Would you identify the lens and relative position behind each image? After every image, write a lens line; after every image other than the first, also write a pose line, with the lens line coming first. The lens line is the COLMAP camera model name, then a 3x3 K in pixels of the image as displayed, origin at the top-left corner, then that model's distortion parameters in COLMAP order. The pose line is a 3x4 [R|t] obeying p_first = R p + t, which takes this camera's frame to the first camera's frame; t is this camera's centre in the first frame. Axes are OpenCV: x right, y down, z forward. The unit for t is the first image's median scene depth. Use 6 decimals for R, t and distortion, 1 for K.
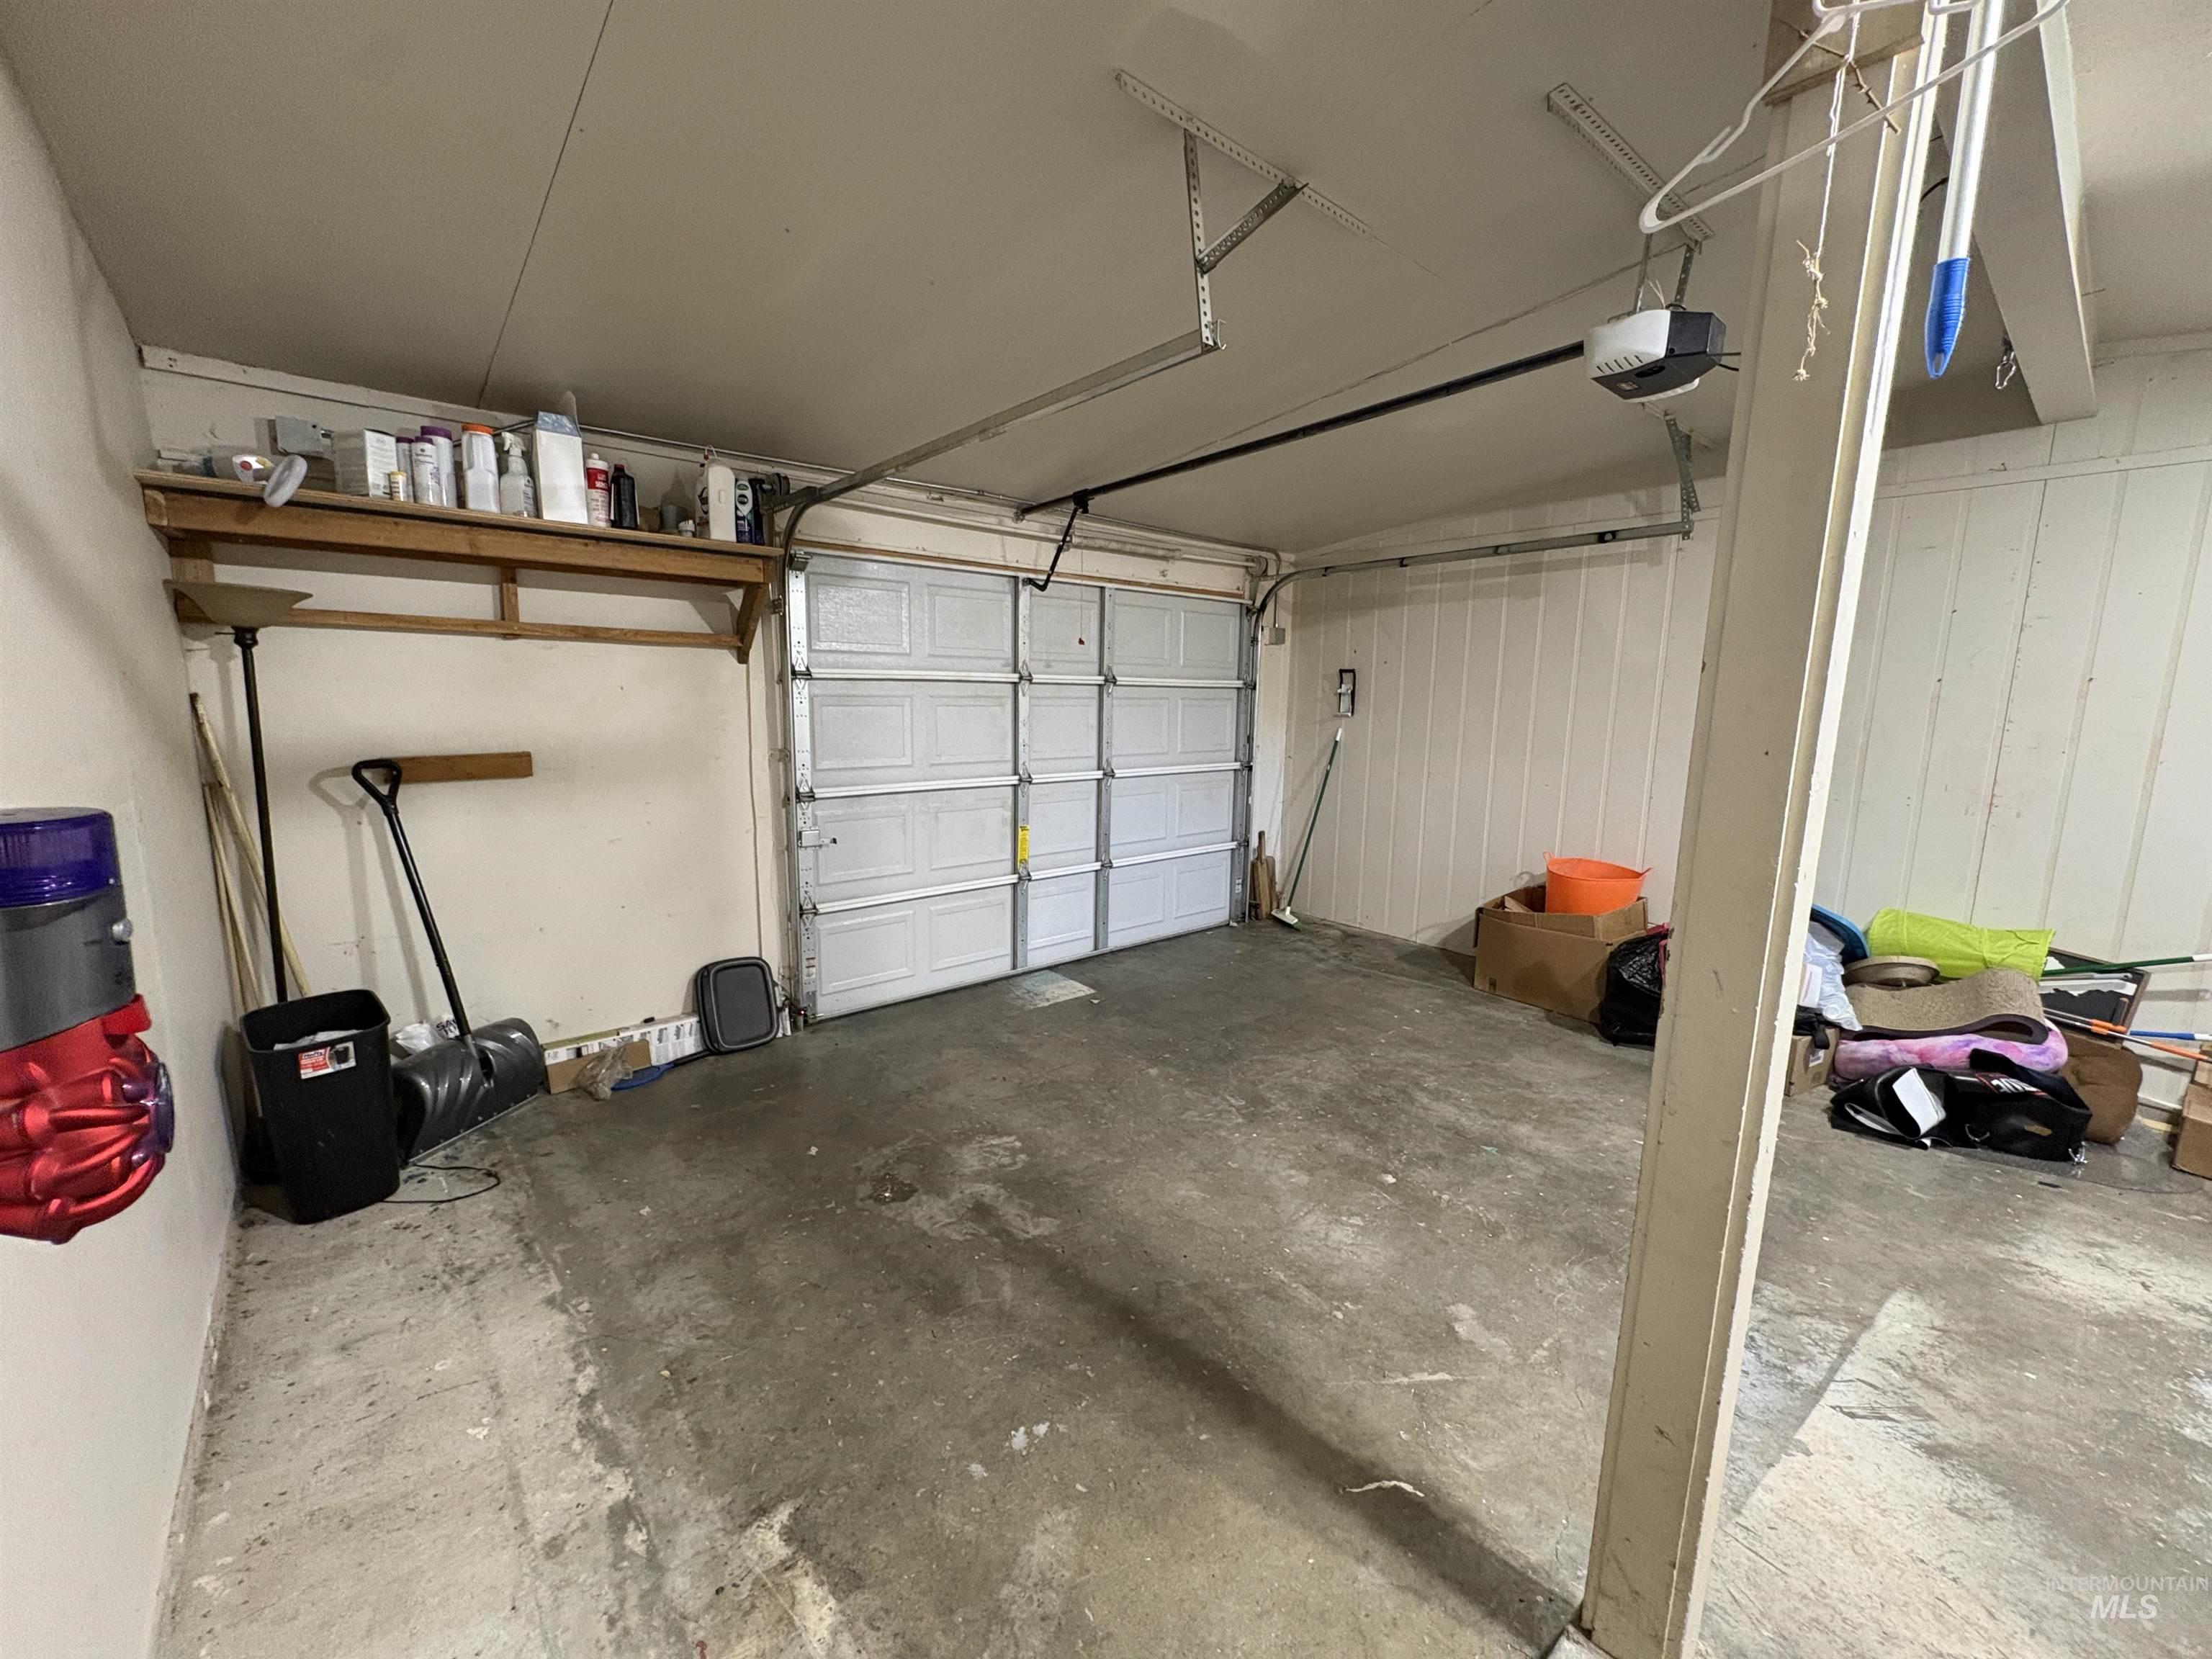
lens RADIAL K [[888.8, 0, 1106.0], [0, 888.8, 829.5], [0, 0, 1]] dist [0.000022, -0.000036]
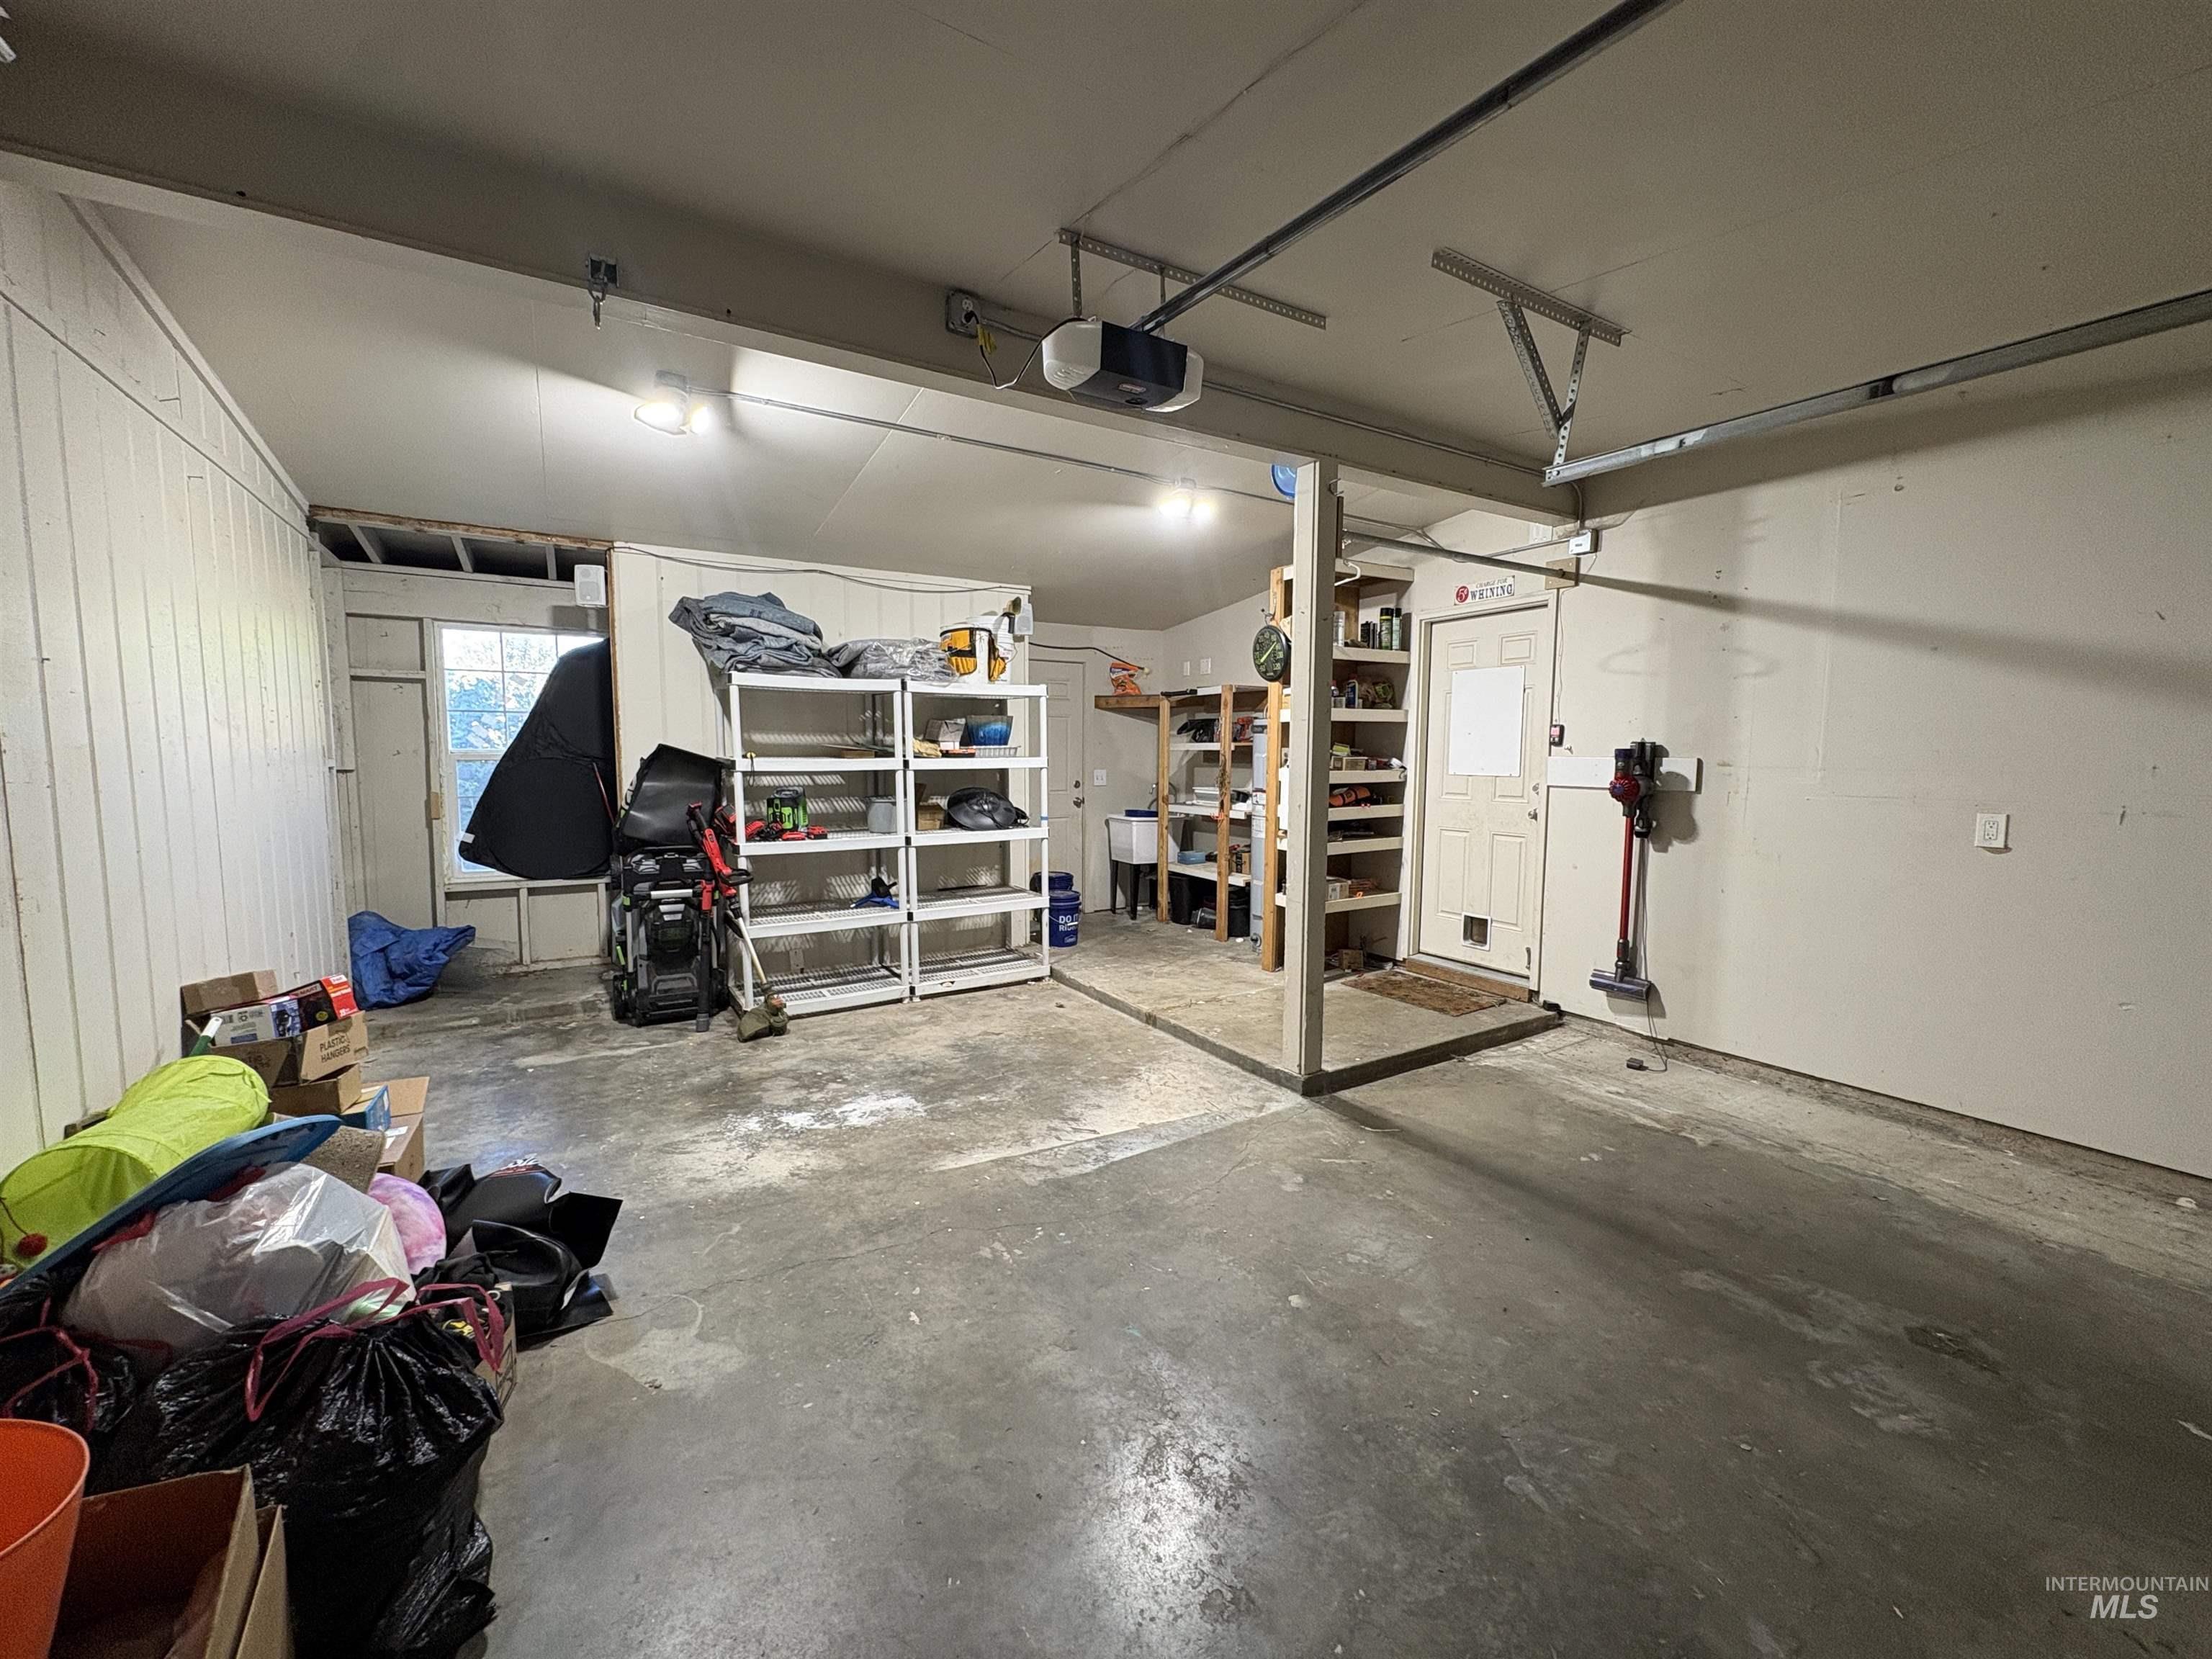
lens RADIAL K [[888.8, 0, 1106.0], [0, 888.8, 829.5], [0, 0, 1]] dist [0.000022, -0.000036]
pose [[-0.985948, -0.032757, 0.163809, 0.449057], [0.008533, 0.969430, 0.245219, -0.281295], [-0.166834, 0.243171, -0.955528, 2.065586]]
